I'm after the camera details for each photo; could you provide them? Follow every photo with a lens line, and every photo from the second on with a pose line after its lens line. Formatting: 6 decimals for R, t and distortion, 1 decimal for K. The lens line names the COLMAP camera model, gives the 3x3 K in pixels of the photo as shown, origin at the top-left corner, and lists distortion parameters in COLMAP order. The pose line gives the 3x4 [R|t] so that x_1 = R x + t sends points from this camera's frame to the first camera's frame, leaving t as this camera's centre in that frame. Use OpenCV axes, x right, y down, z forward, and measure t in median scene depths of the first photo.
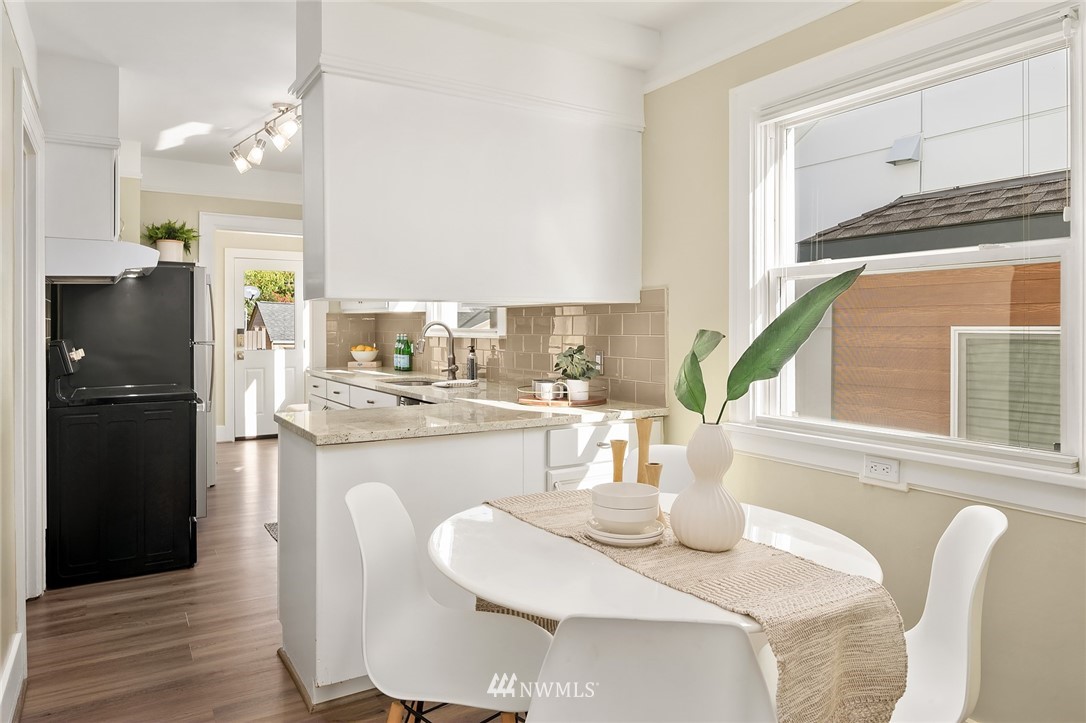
lens RADIAL K [[706.8, 0, 539.9], [0, 706.8, 336.0], [0, 0, 1]] dist [-0.001087, -0.004216]
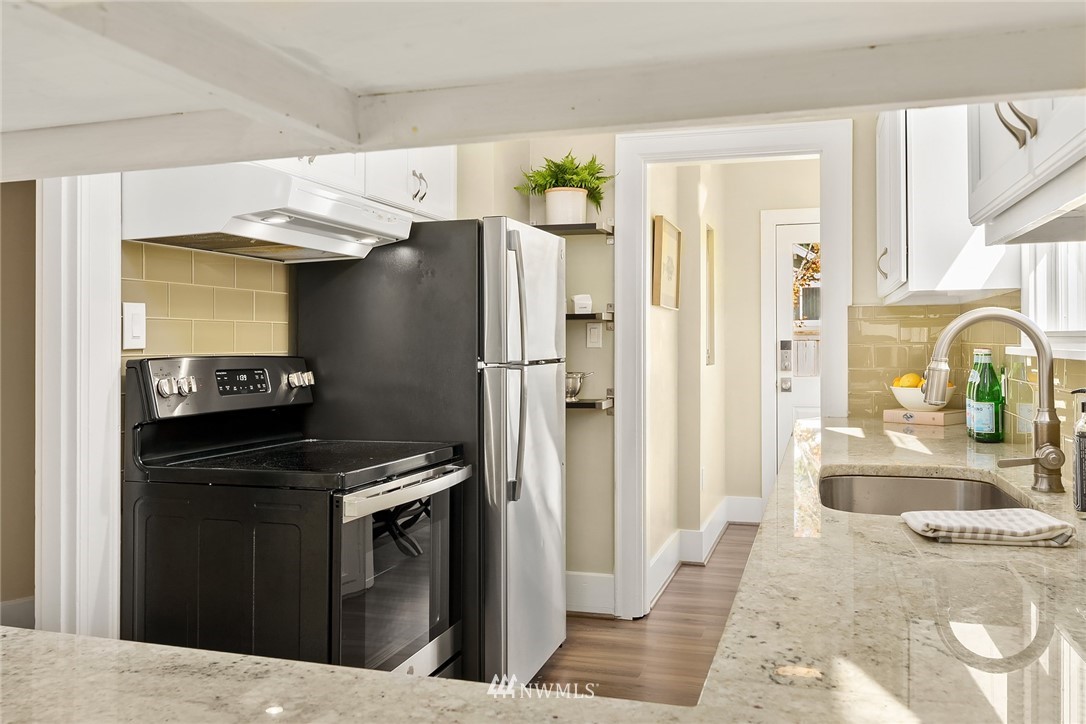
lens RADIAL K [[894.1, 0, 539.0], [0, 894.1, 336.2], [0, 0, 1]] dist [-0.001646, -0.000085]
pose [[0.658003, -0.009276, -0.752958, 0.023025], [-0.005924, 0.999829, -0.017494, 0.000345], [0.752992, 0.015971, 0.657836, 0.473502]]
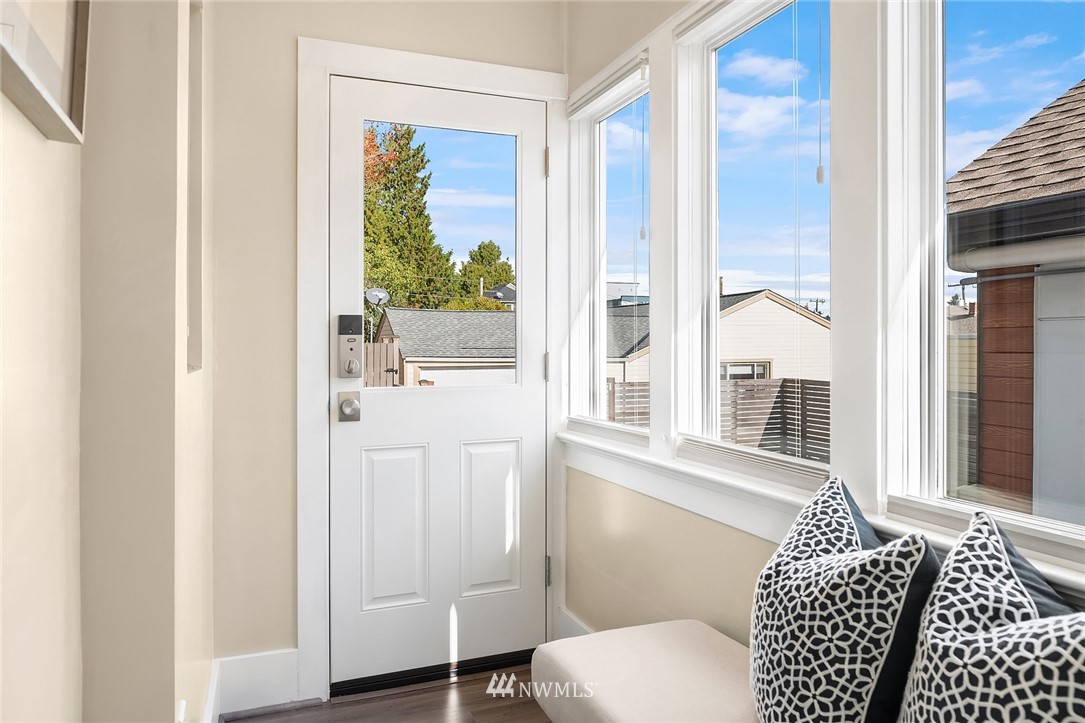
lens RADIAL K [[749.4, 0, 548.7], [0, 749.4, 345.9], [0, 0, 1]] dist [-0.005375, -0.001247]
pose [[0.986781, -0.002055, -0.162044, -0.413982], [0.000508, 0.999954, -0.009586, 0.007143], [0.162056, 0.009377, 0.986737, 1.003077]]
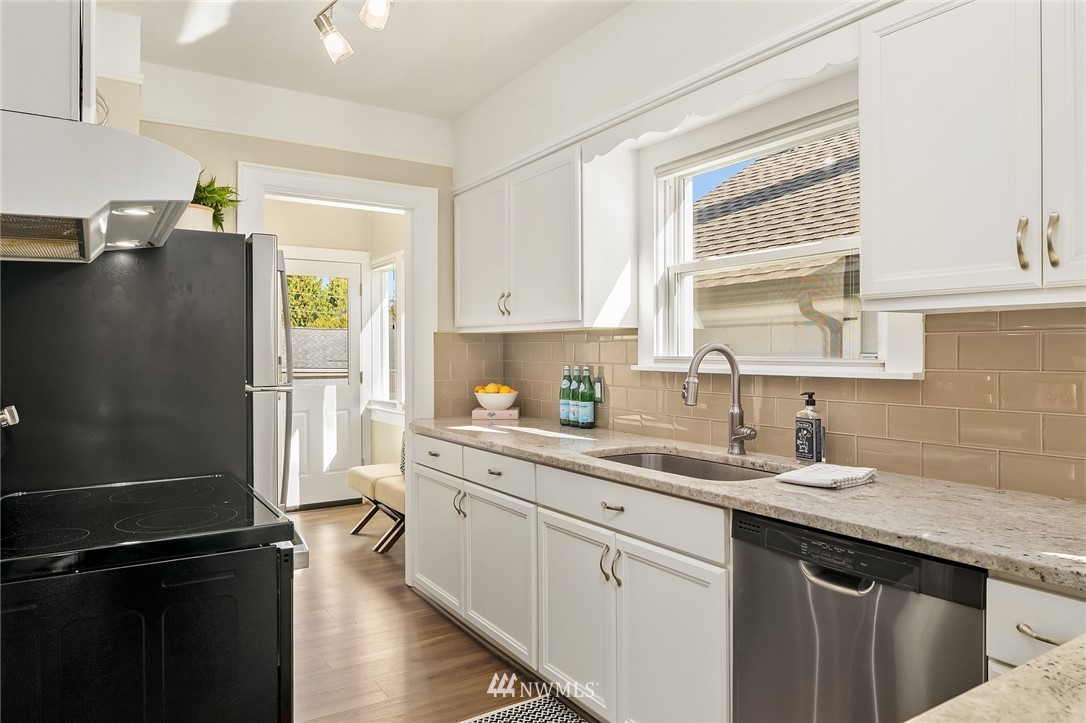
lens RADIAL K [[706.6, 0, 543.0], [0, 706.6, 361.5], [0, 0, 1]] dist [-0.000024, 0.000003]
pose [[0.999883, -0.001681, 0.015185, -0.232912], [0.001694, 0.999998, -0.000841, -0.006330], [-0.015183, 0.000866, 0.999884, 0.398419]]
